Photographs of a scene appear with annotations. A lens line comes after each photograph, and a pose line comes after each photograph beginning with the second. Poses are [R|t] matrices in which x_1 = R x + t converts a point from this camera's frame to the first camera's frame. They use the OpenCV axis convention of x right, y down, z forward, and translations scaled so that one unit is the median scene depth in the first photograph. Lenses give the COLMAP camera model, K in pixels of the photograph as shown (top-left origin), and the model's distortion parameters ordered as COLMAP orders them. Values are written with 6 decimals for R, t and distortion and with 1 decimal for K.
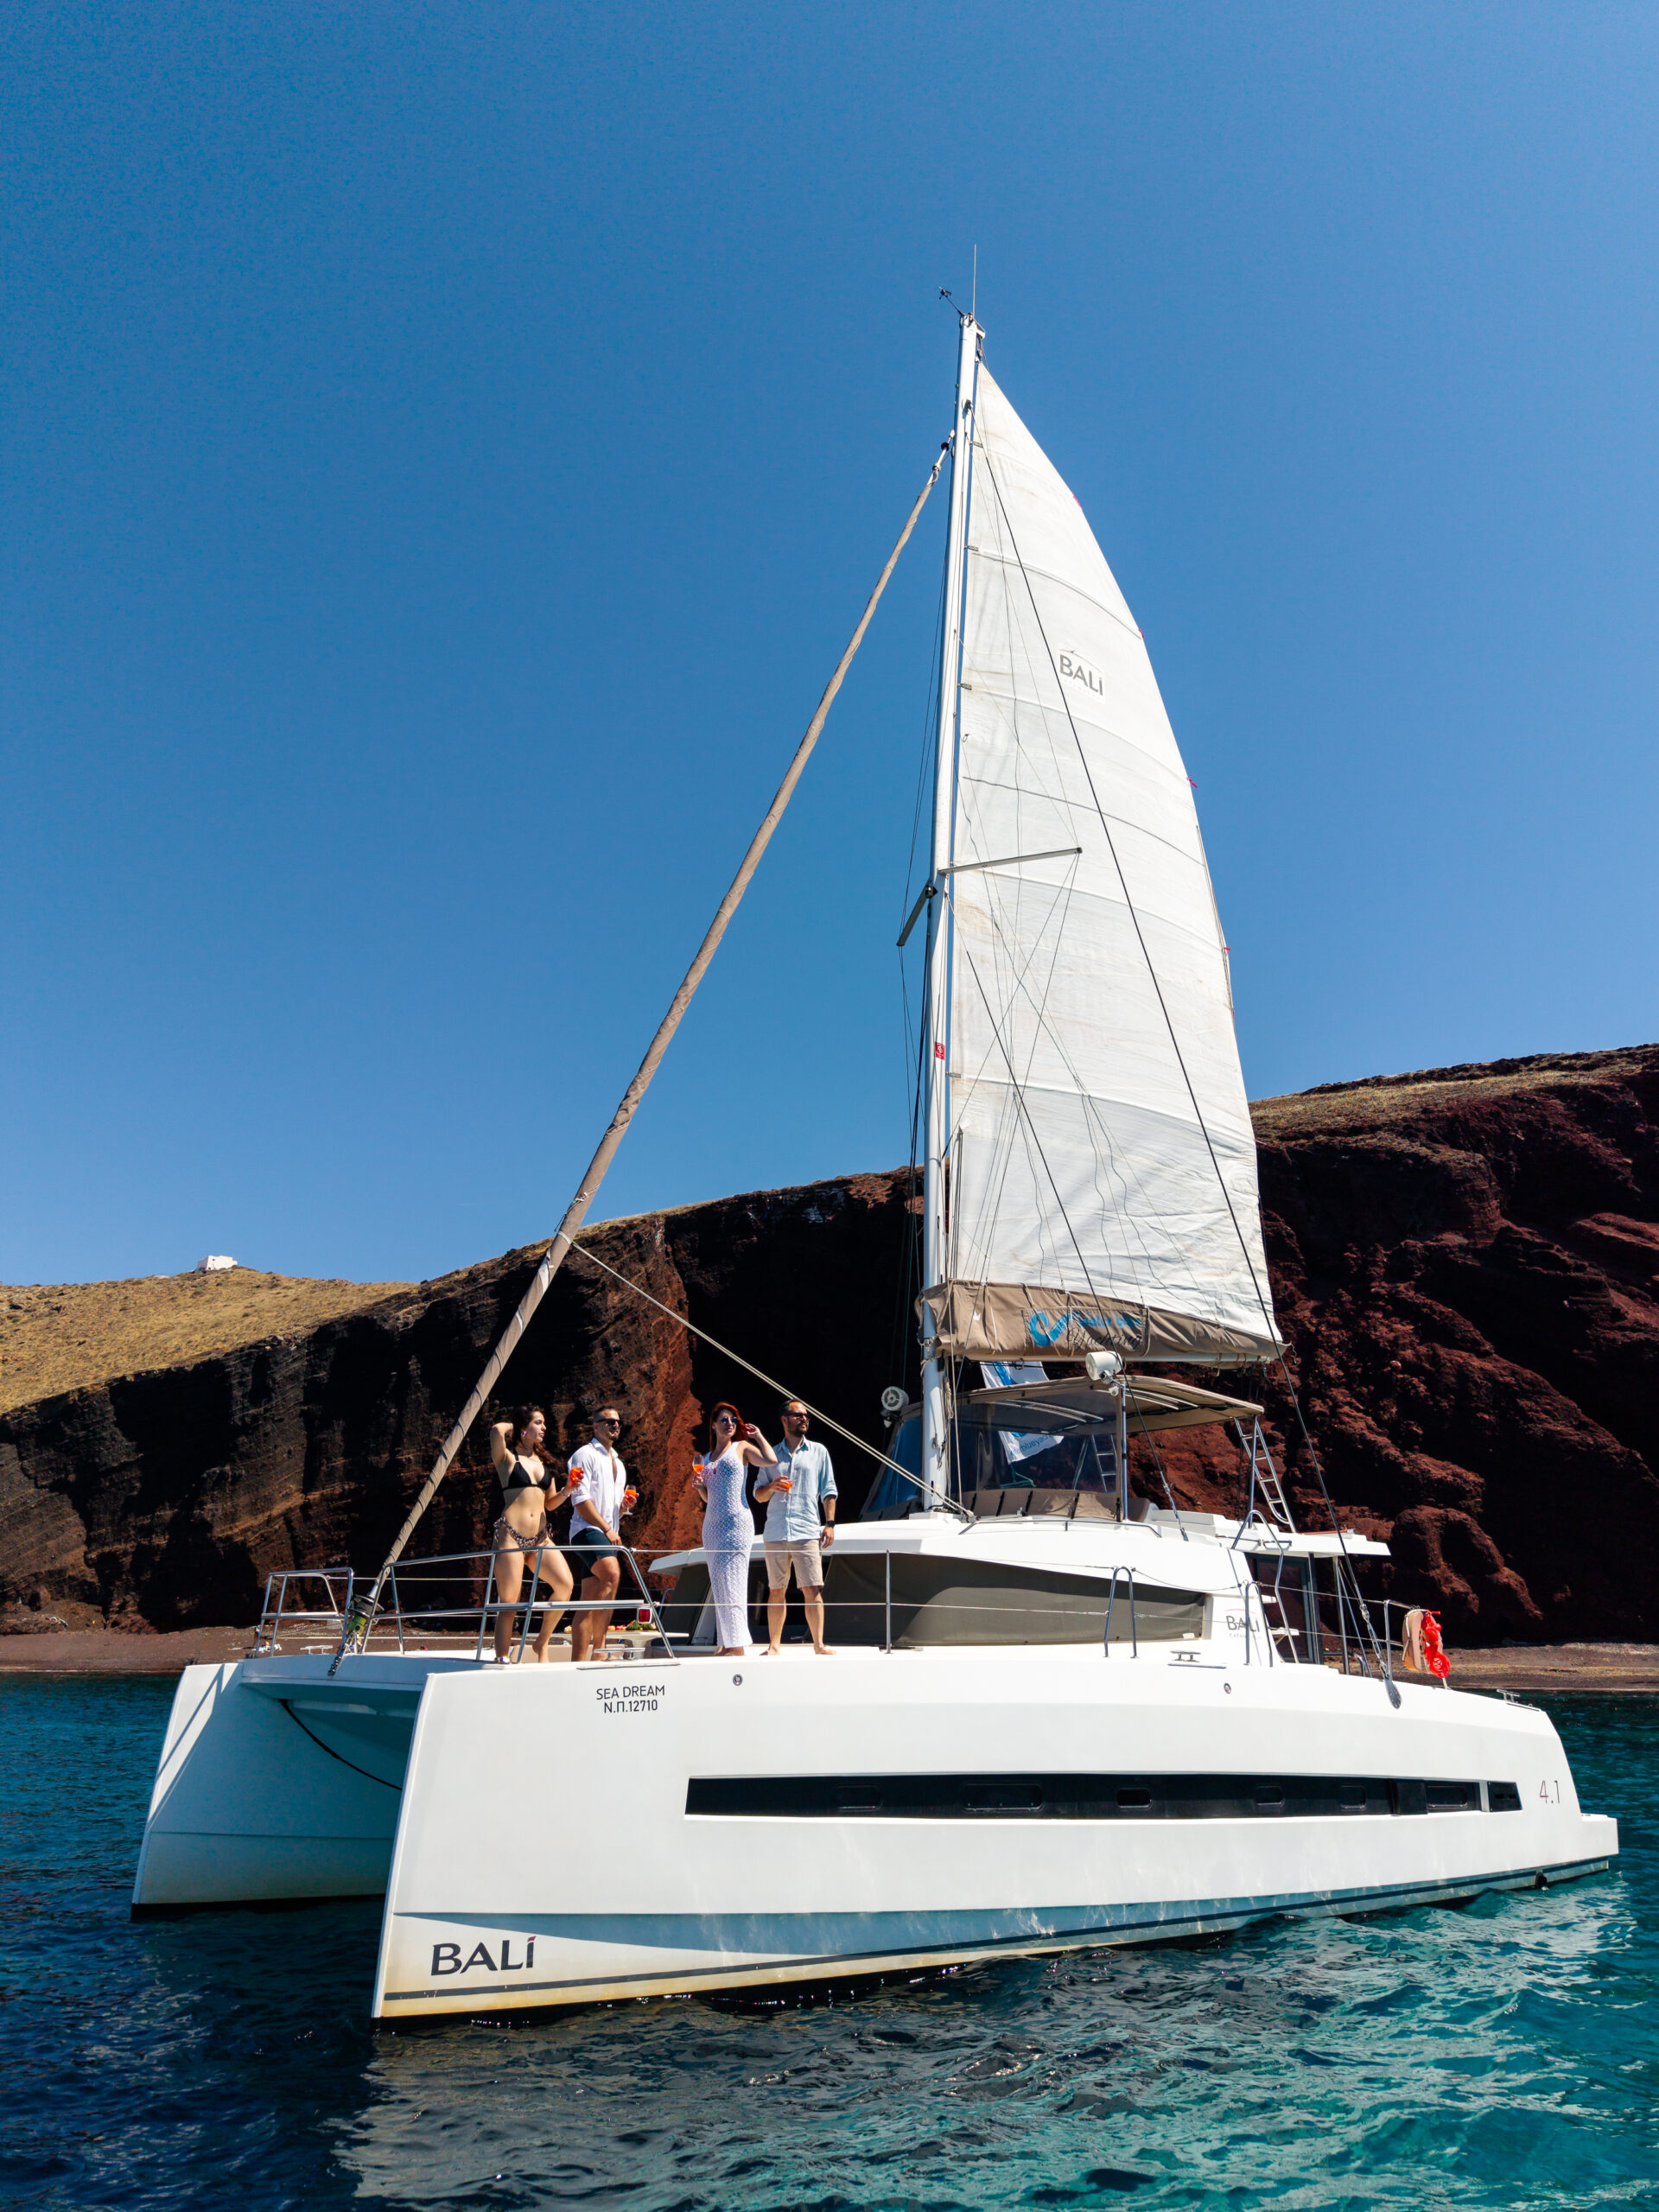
lens RADIAL K [[1507.8, 0, 829.5], [0, 1507.8, 1106.0], [0, 0, 1]] dist [0.041013, -0.020663]
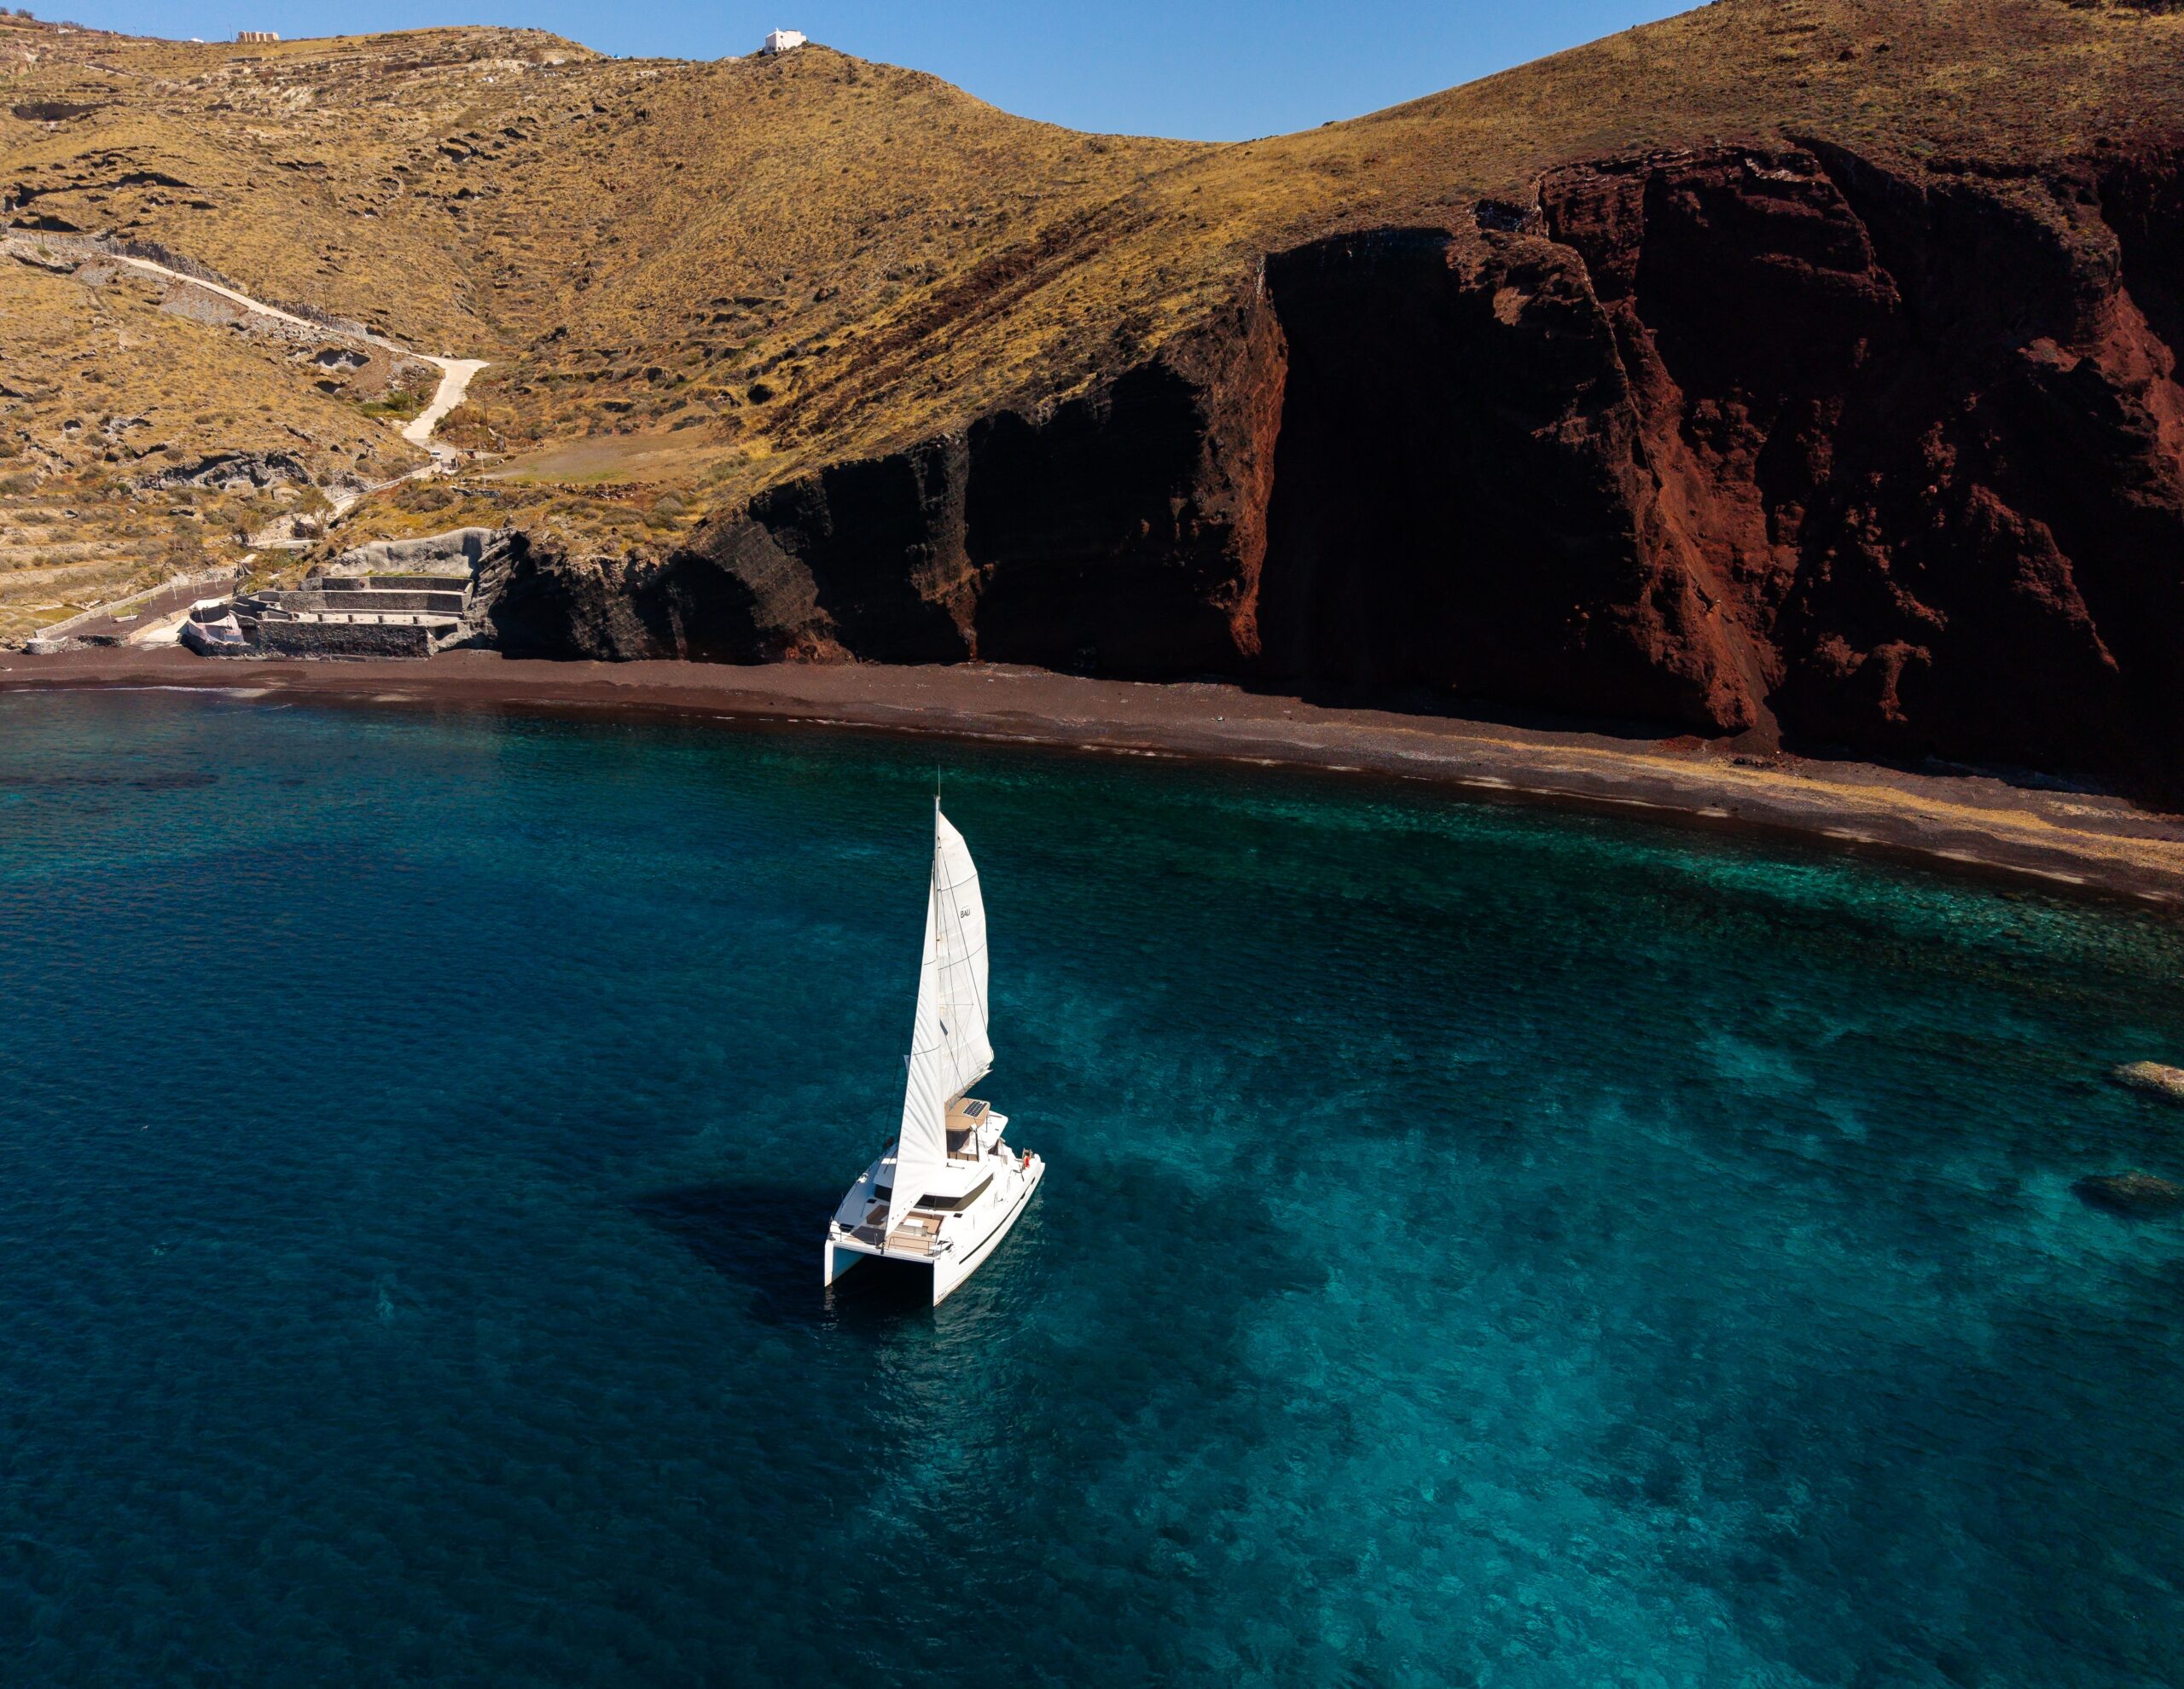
lens RADIAL K [[1724.2, 0, 1092.0], [0, 1724.2, 844.5], [0, 0, 1]] dist [0.144694, -0.112172]
pose [[0.978415, 0.064353, -0.196373, 0.044455], [0.063108, 0.811830, 0.580473, -0.374769], [0.196776, -0.580337, 0.790246, -0.259941]]
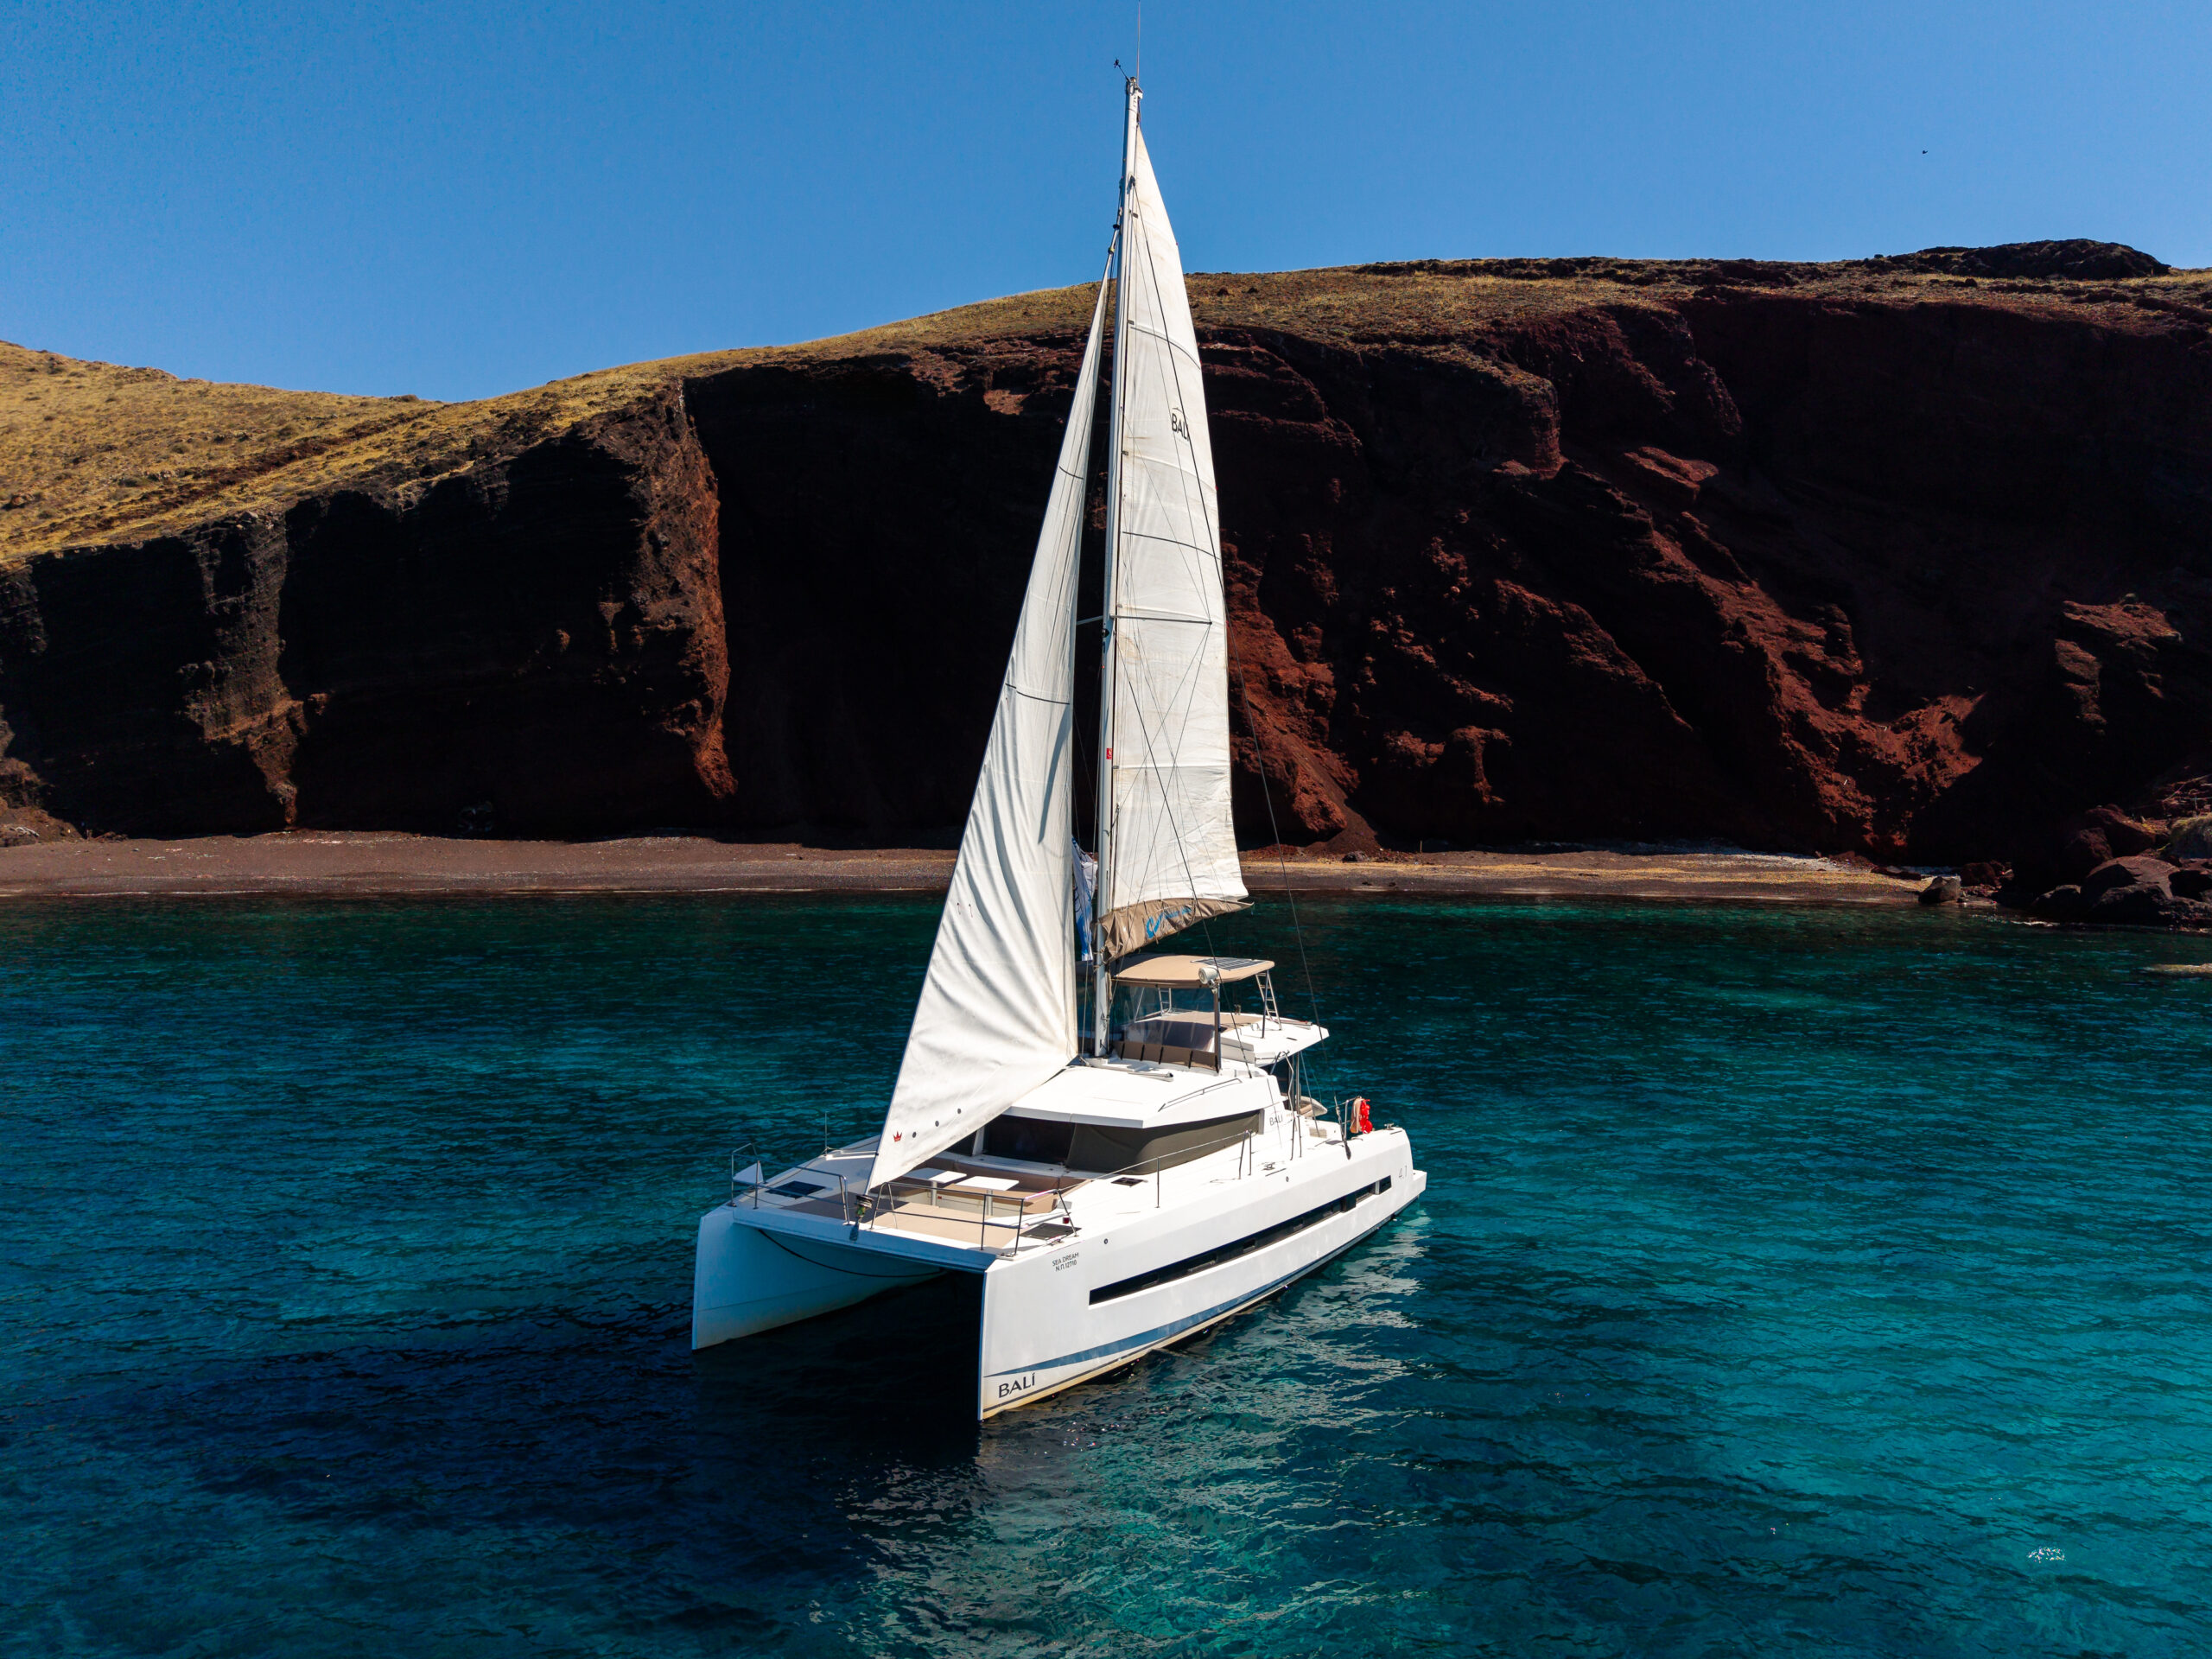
lens RADIAL K [[1660.6, 0, 1195.5], [0, 1660.6, 748.6], [0, 0, 1]] dist [0.060443, -0.039717]
pose [[0.963487, 0.002904, 0.267740, -0.102797], [-0.088635, 0.947025, 0.308687, -0.061647], [-0.252660, -0.321147, 0.912704, -0.042861]]
